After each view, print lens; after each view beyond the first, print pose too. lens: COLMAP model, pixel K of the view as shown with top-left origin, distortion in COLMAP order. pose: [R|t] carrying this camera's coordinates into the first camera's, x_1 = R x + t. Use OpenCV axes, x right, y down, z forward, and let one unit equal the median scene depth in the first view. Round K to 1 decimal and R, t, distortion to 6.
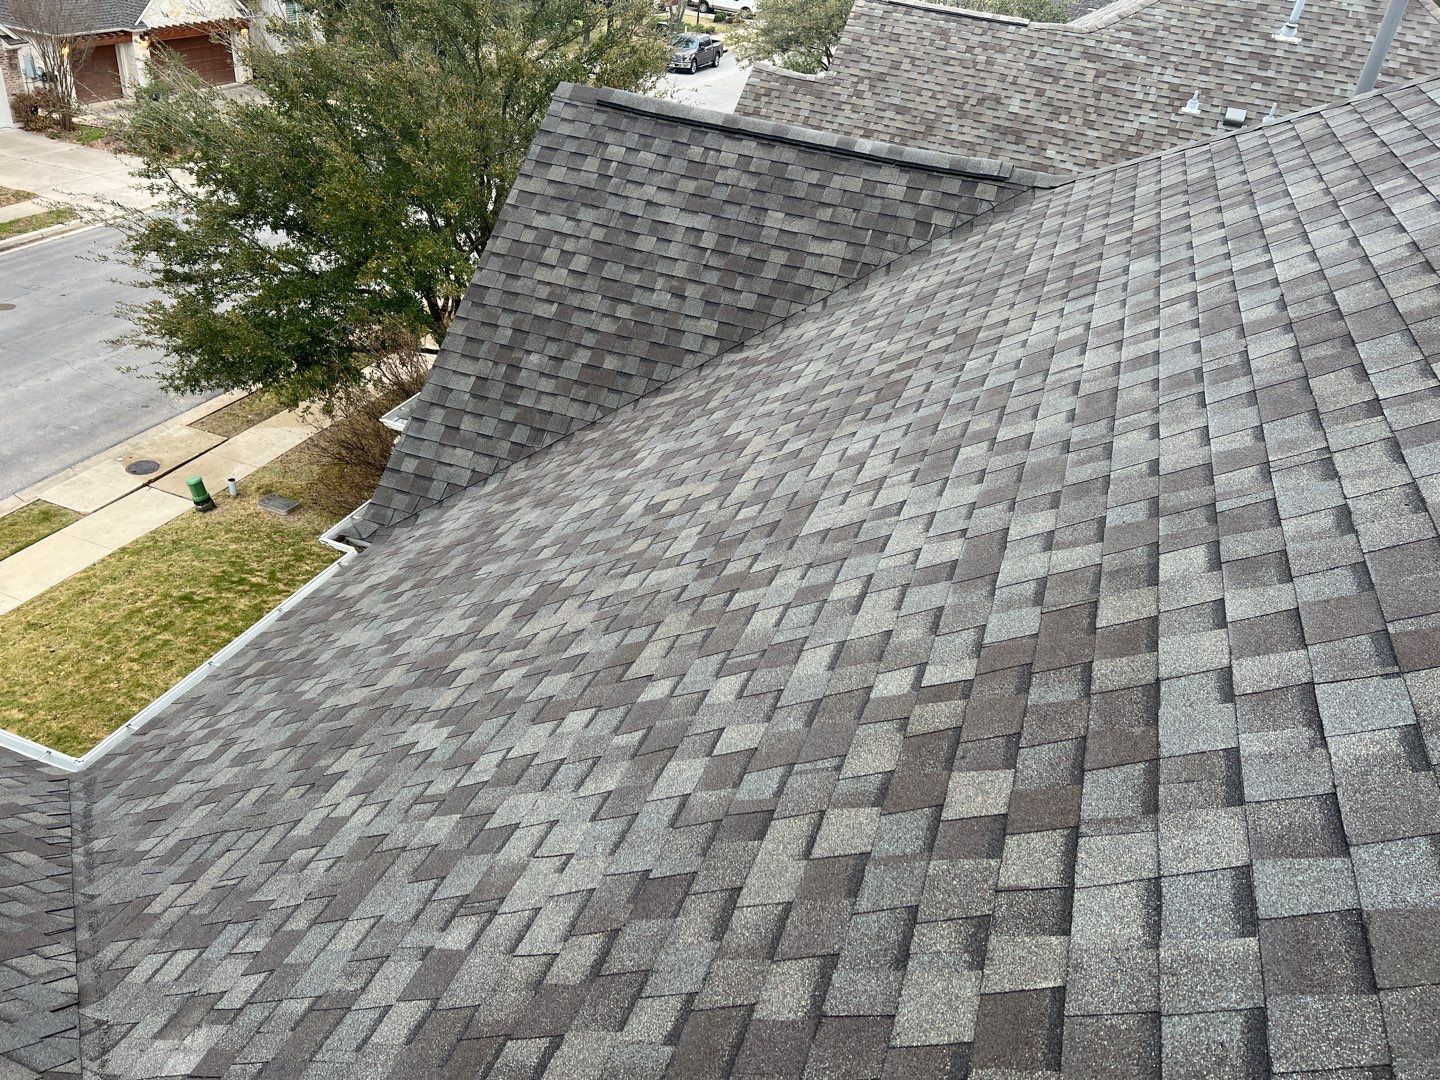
lens RADIAL K [[1087.3, 0, 722.2], [0, 1087.3, 527.5], [0, 0, 1]] dist [0.052696, -0.060544]
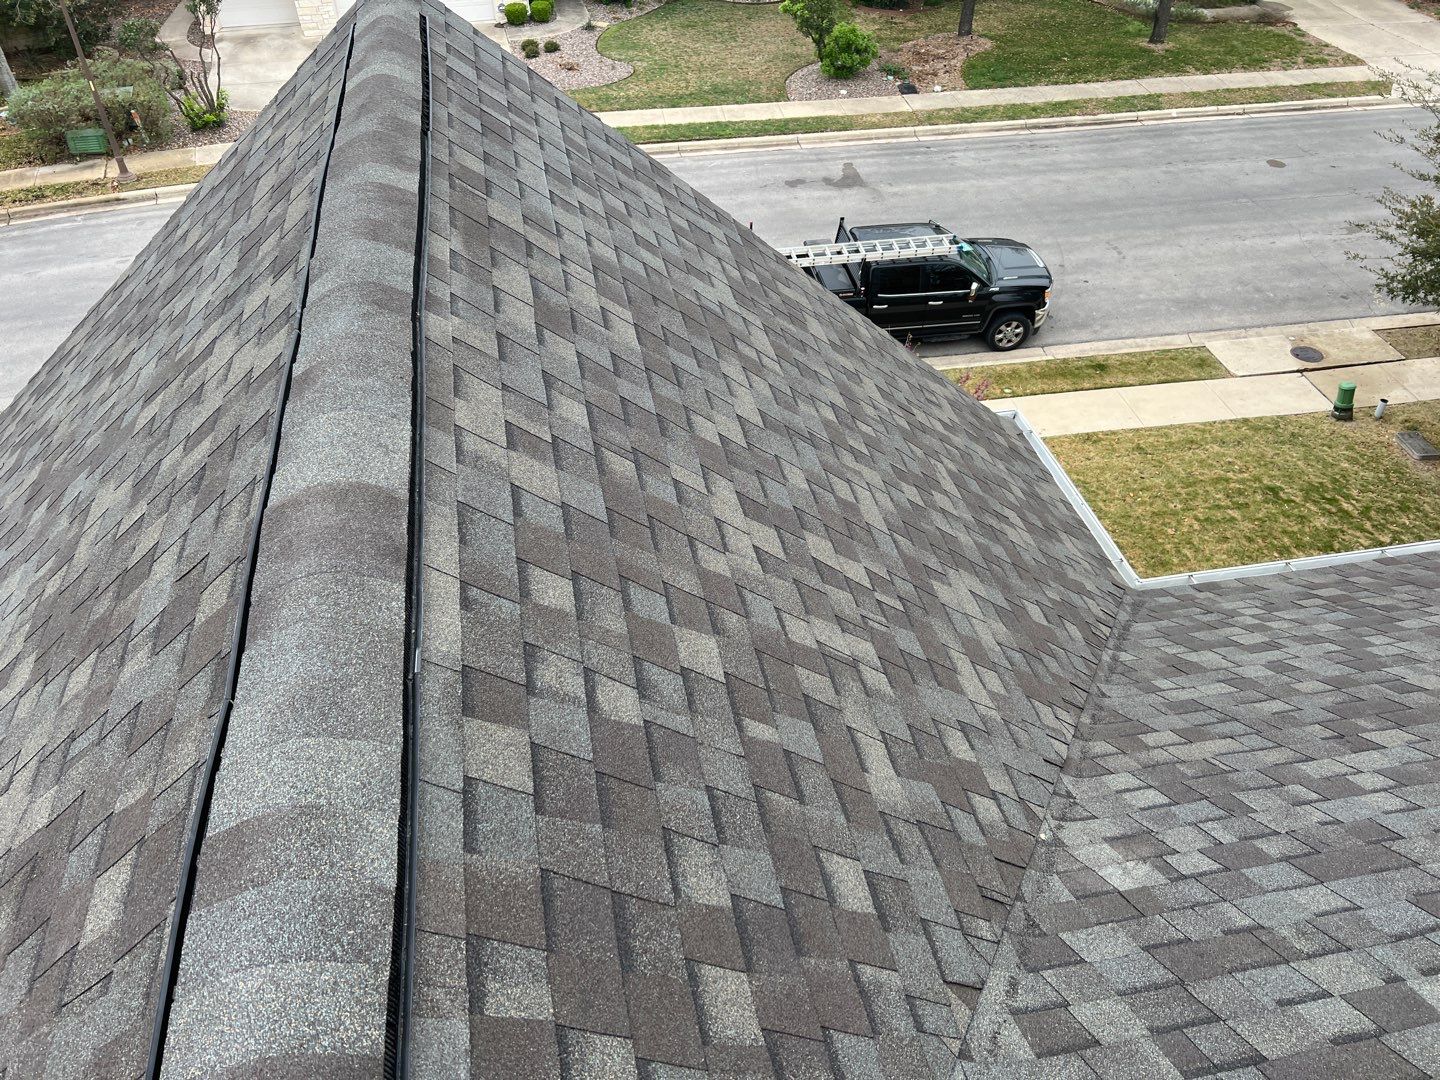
lens RADIAL K [[1086.0, 0, 727.0], [0, 1086.0, 537.0], [0, 0, 1]] dist [0.059467, -0.069569]
pose [[0.507302, 0.487634, -0.710533, -0.037528], [-0.408423, 0.862074, 0.300032, 0.014395], [0.758838, 0.137991, 0.636493, -0.010248]]
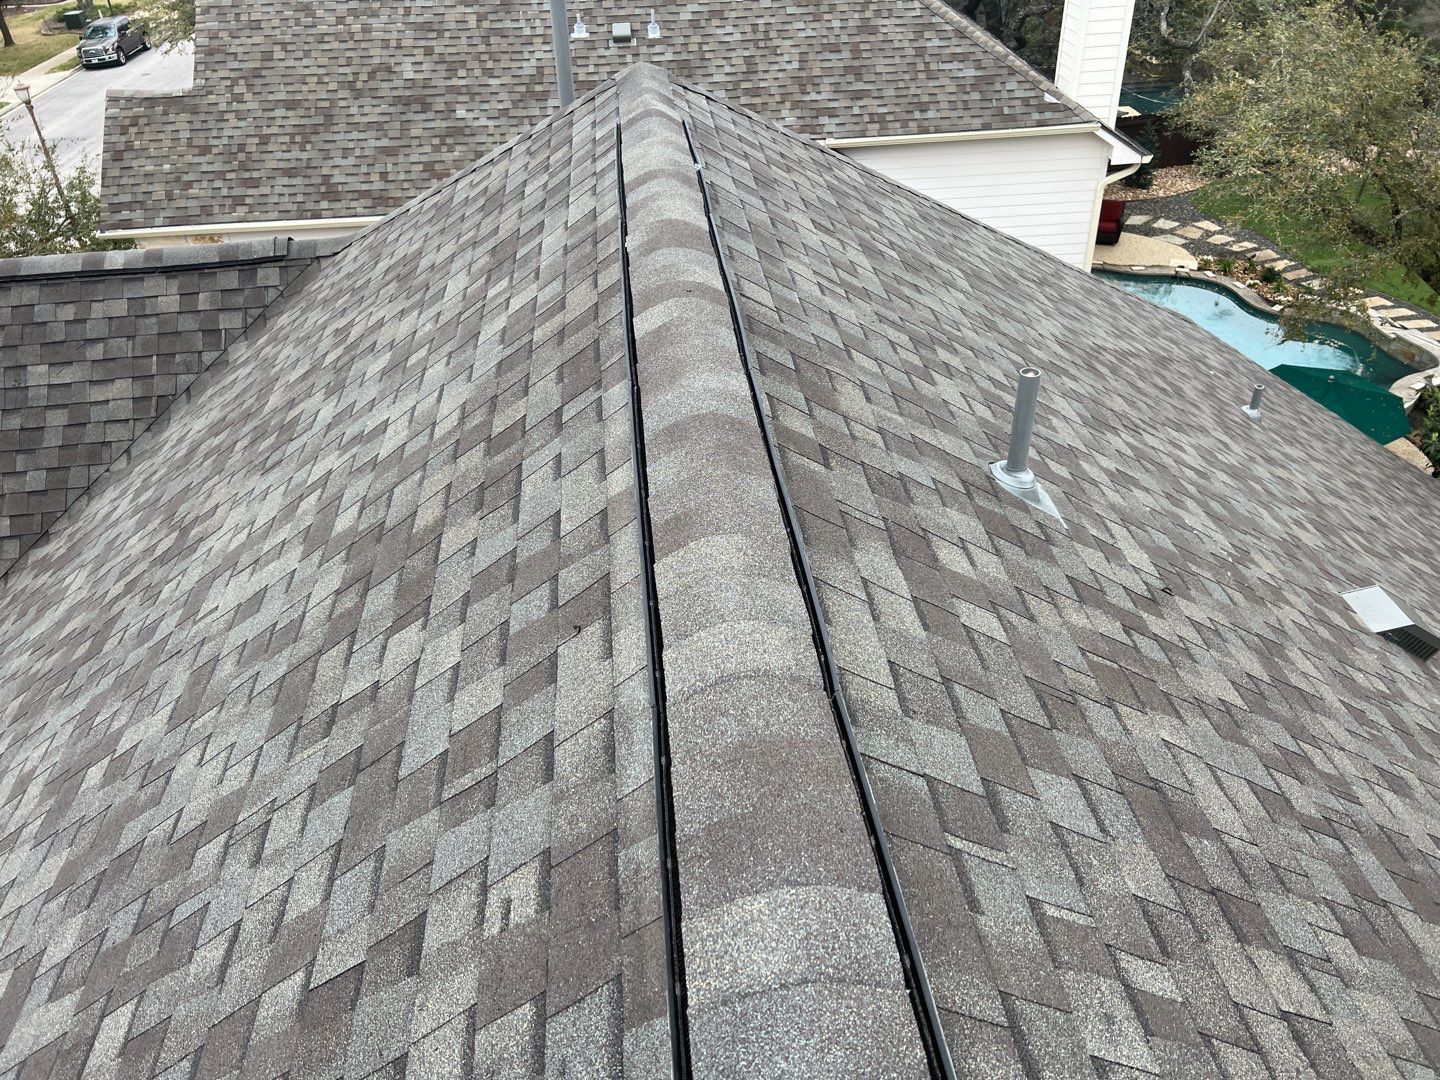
lens RADIAL K [[1080.0, 0, 729.6], [0, 1080.0, 544.3], [0, 0, 1]] dist [0.057540, -0.063308]
pose [[0.893199, -0.363822, 0.264252, 0.247713], [0.337780, 0.930788, 0.139780, -0.091458], [-0.296818, -0.035592, 0.954271, 0.013086]]
